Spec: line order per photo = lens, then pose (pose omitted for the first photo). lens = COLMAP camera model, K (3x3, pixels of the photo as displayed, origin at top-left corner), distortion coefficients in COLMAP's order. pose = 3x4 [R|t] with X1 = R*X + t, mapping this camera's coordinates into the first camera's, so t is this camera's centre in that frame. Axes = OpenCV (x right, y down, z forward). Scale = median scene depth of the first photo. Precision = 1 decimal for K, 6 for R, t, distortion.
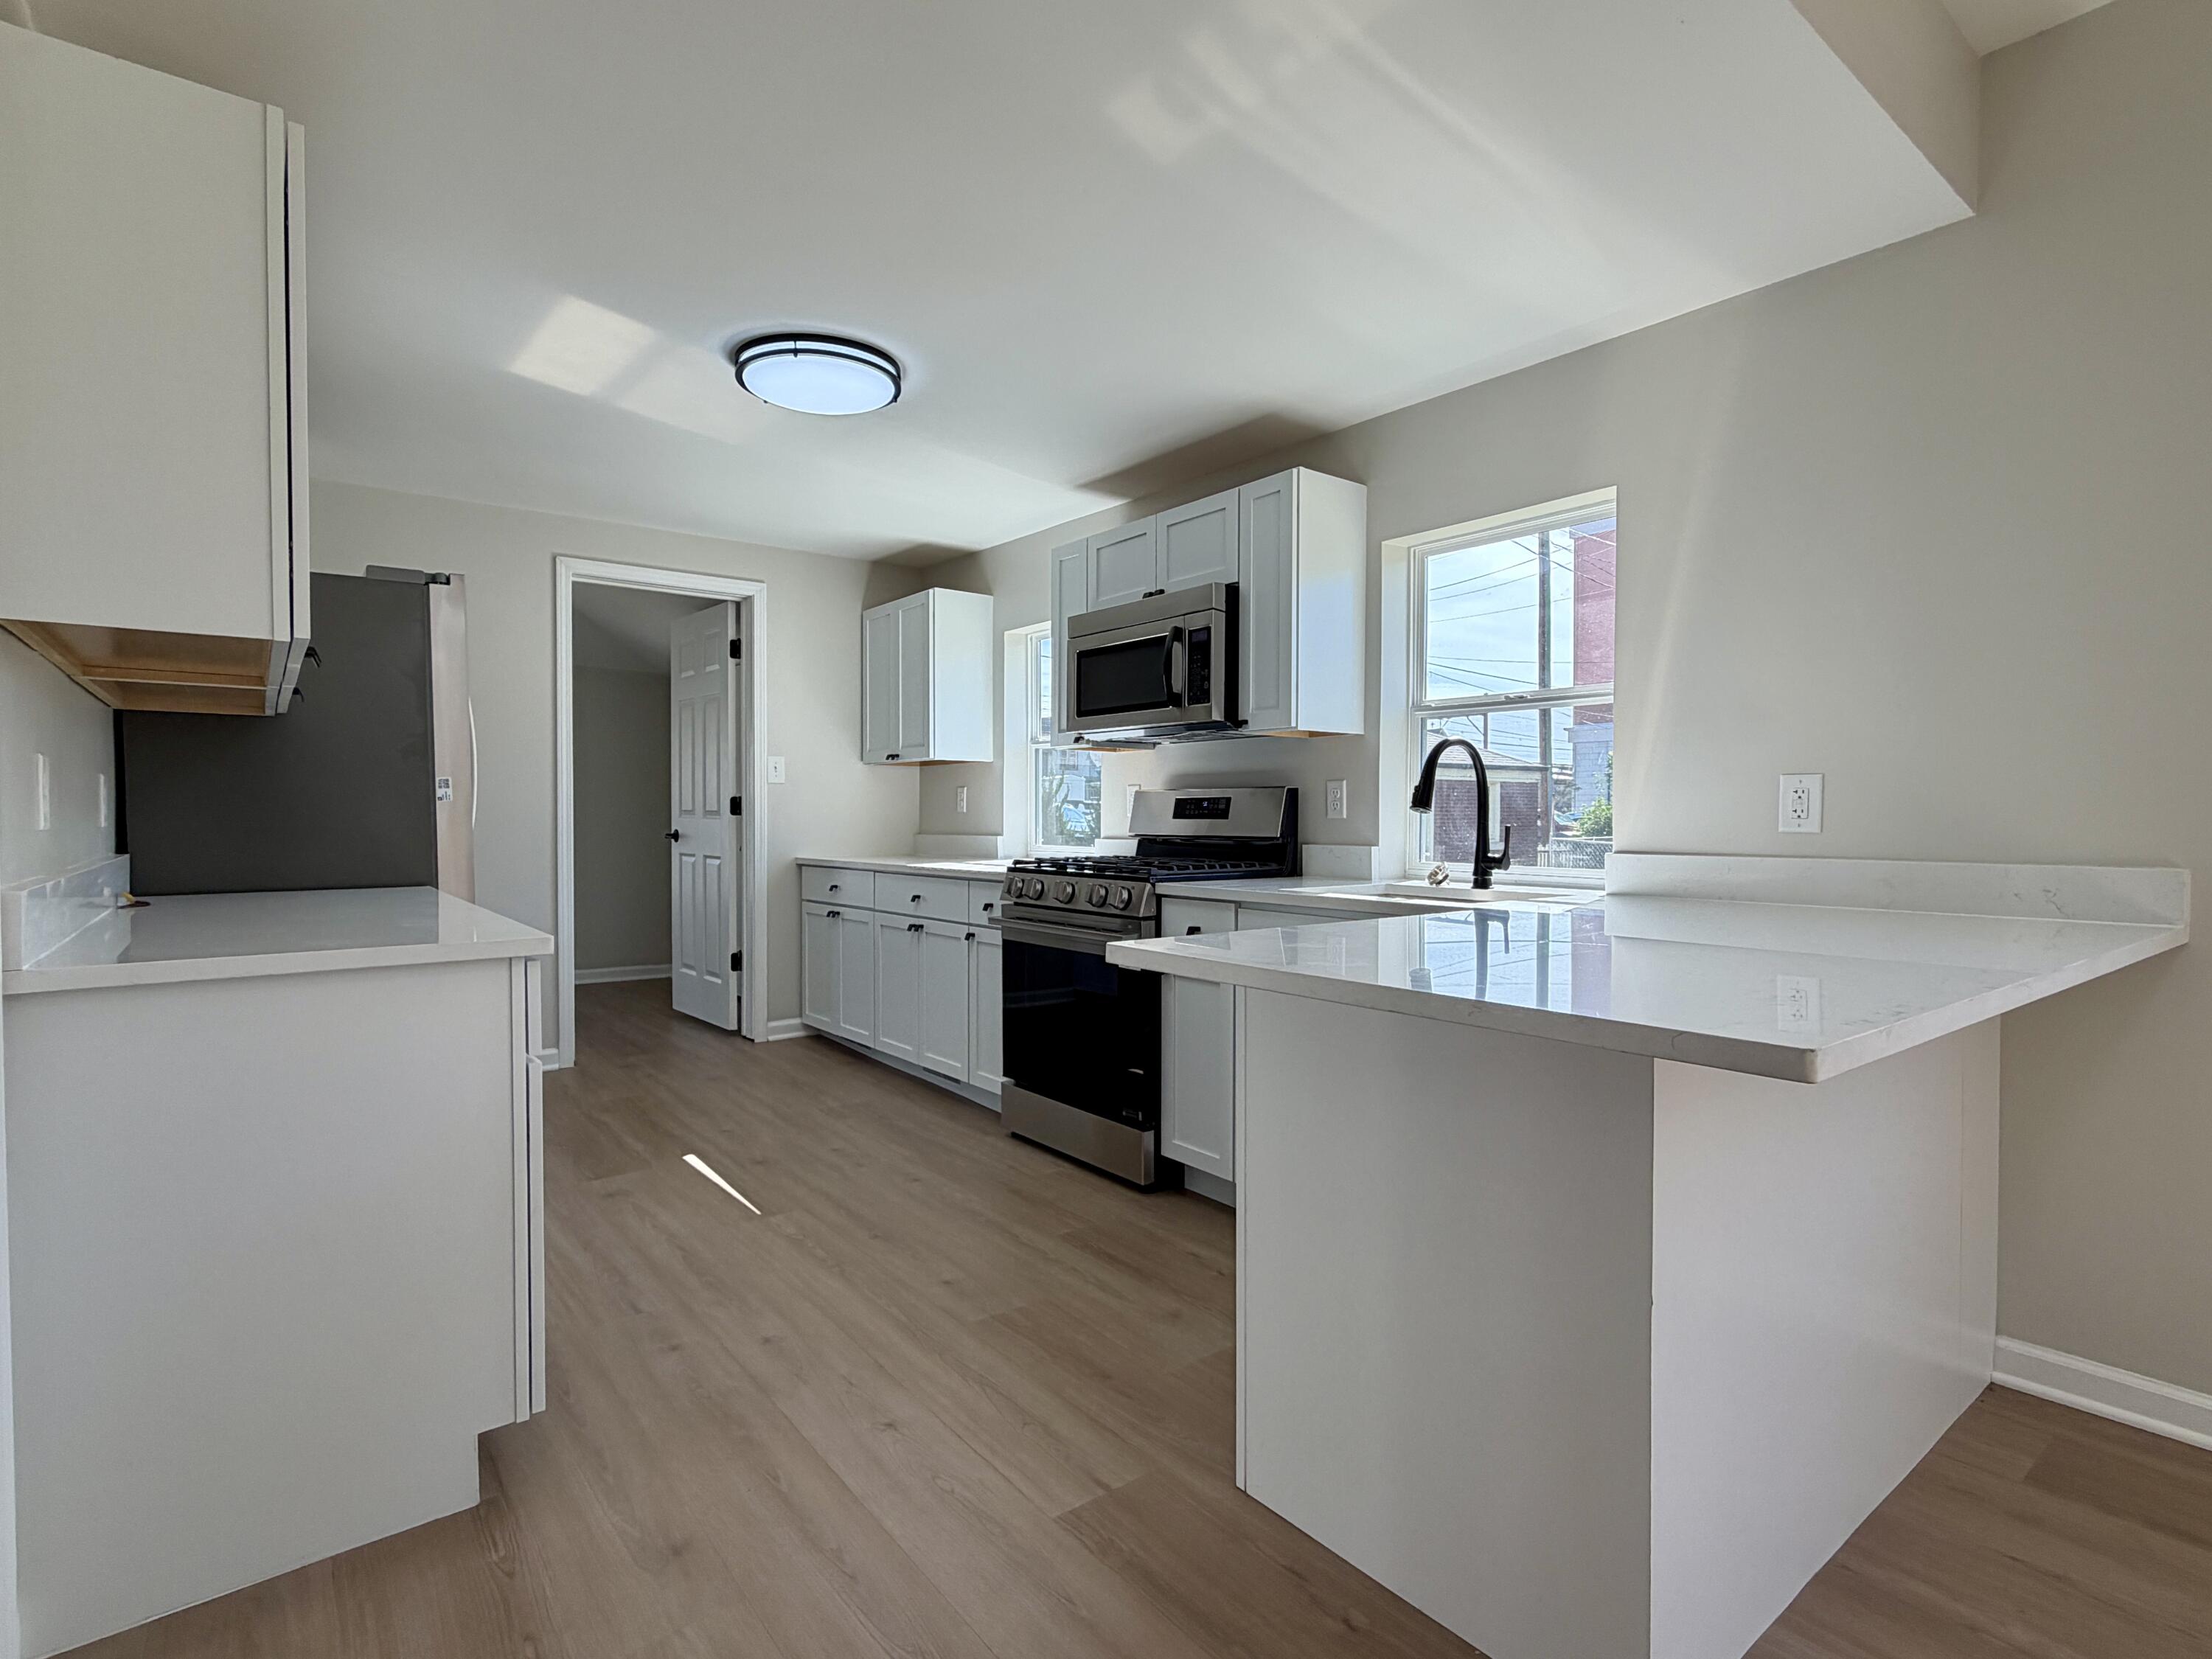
lens RADIAL K [[1097.5, 0, 1098.5], [0, 1097.5, 833.4], [0, 0, 1]] dist [-0.000911, -0.000096]
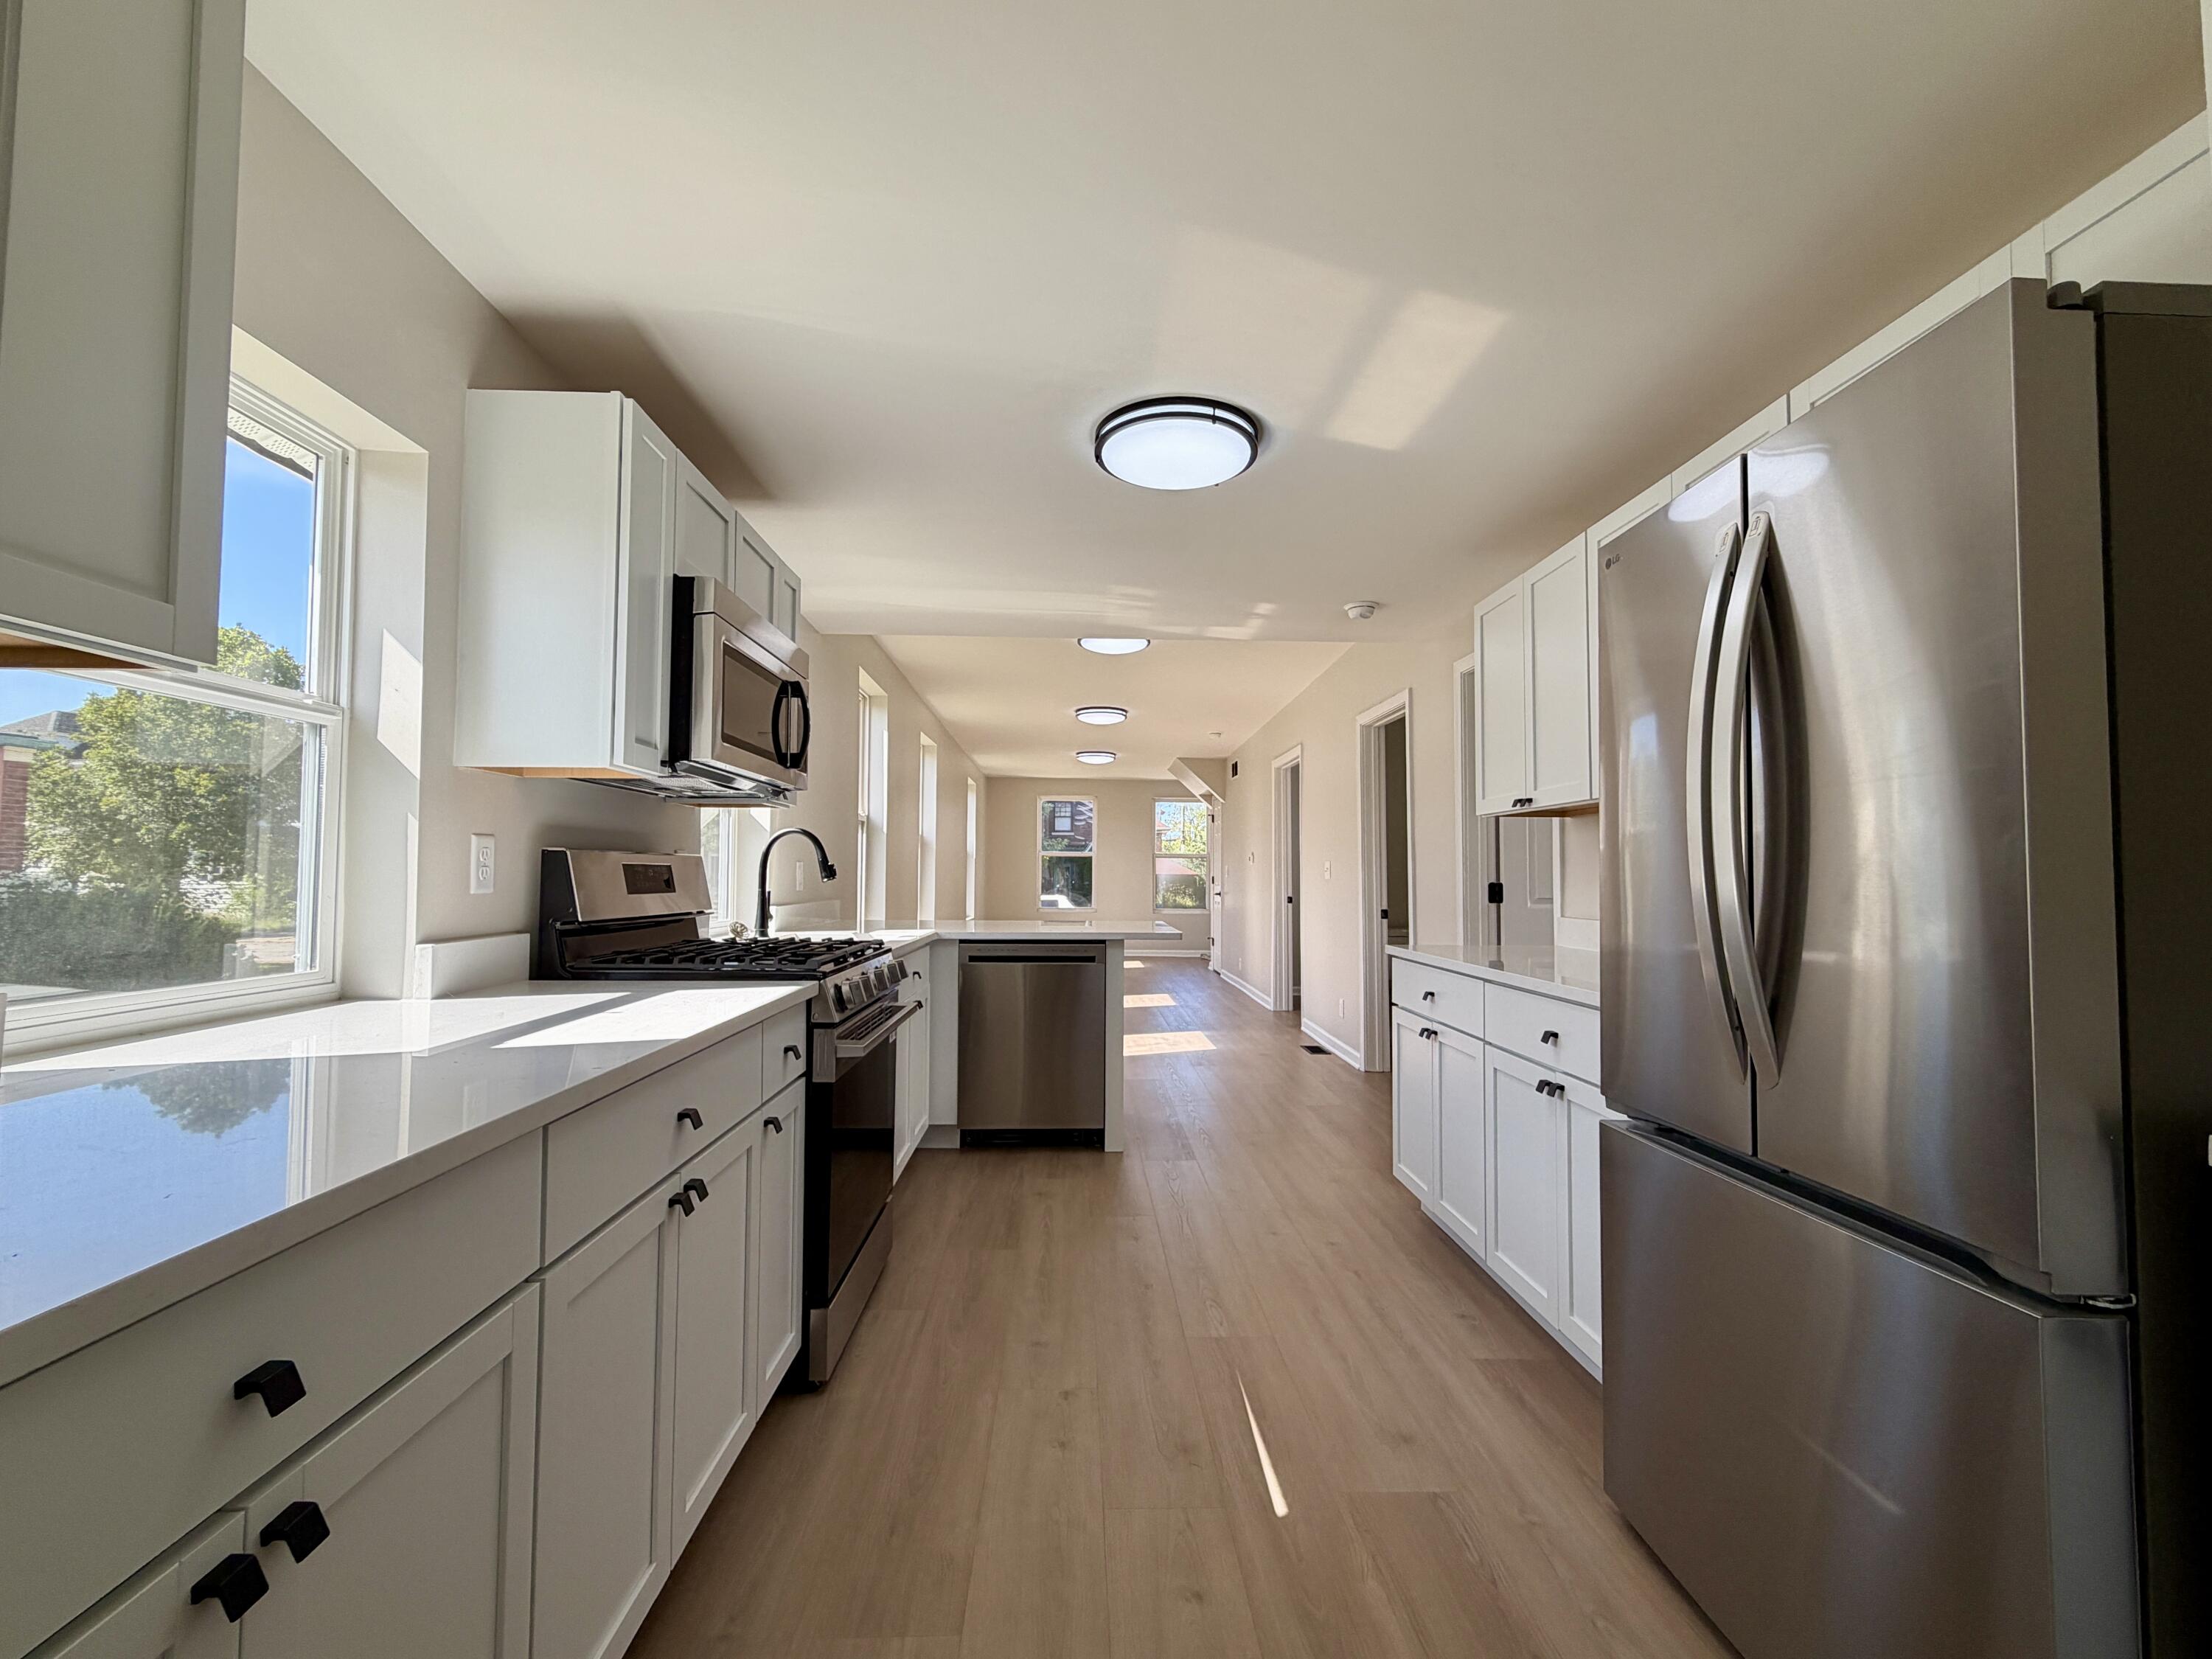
lens RADIAL K [[962.3, 0, 1101.3], [0, 962.3, 831.9], [0, 0, 1]] dist [0.000595, 0.000056]
pose [[-0.807401, 0.022512, 0.589573, -0.743099], [0.008239, 0.999605, -0.026886, -0.051878], [-0.589945, -0.016850, -0.807267, 1.822260]]
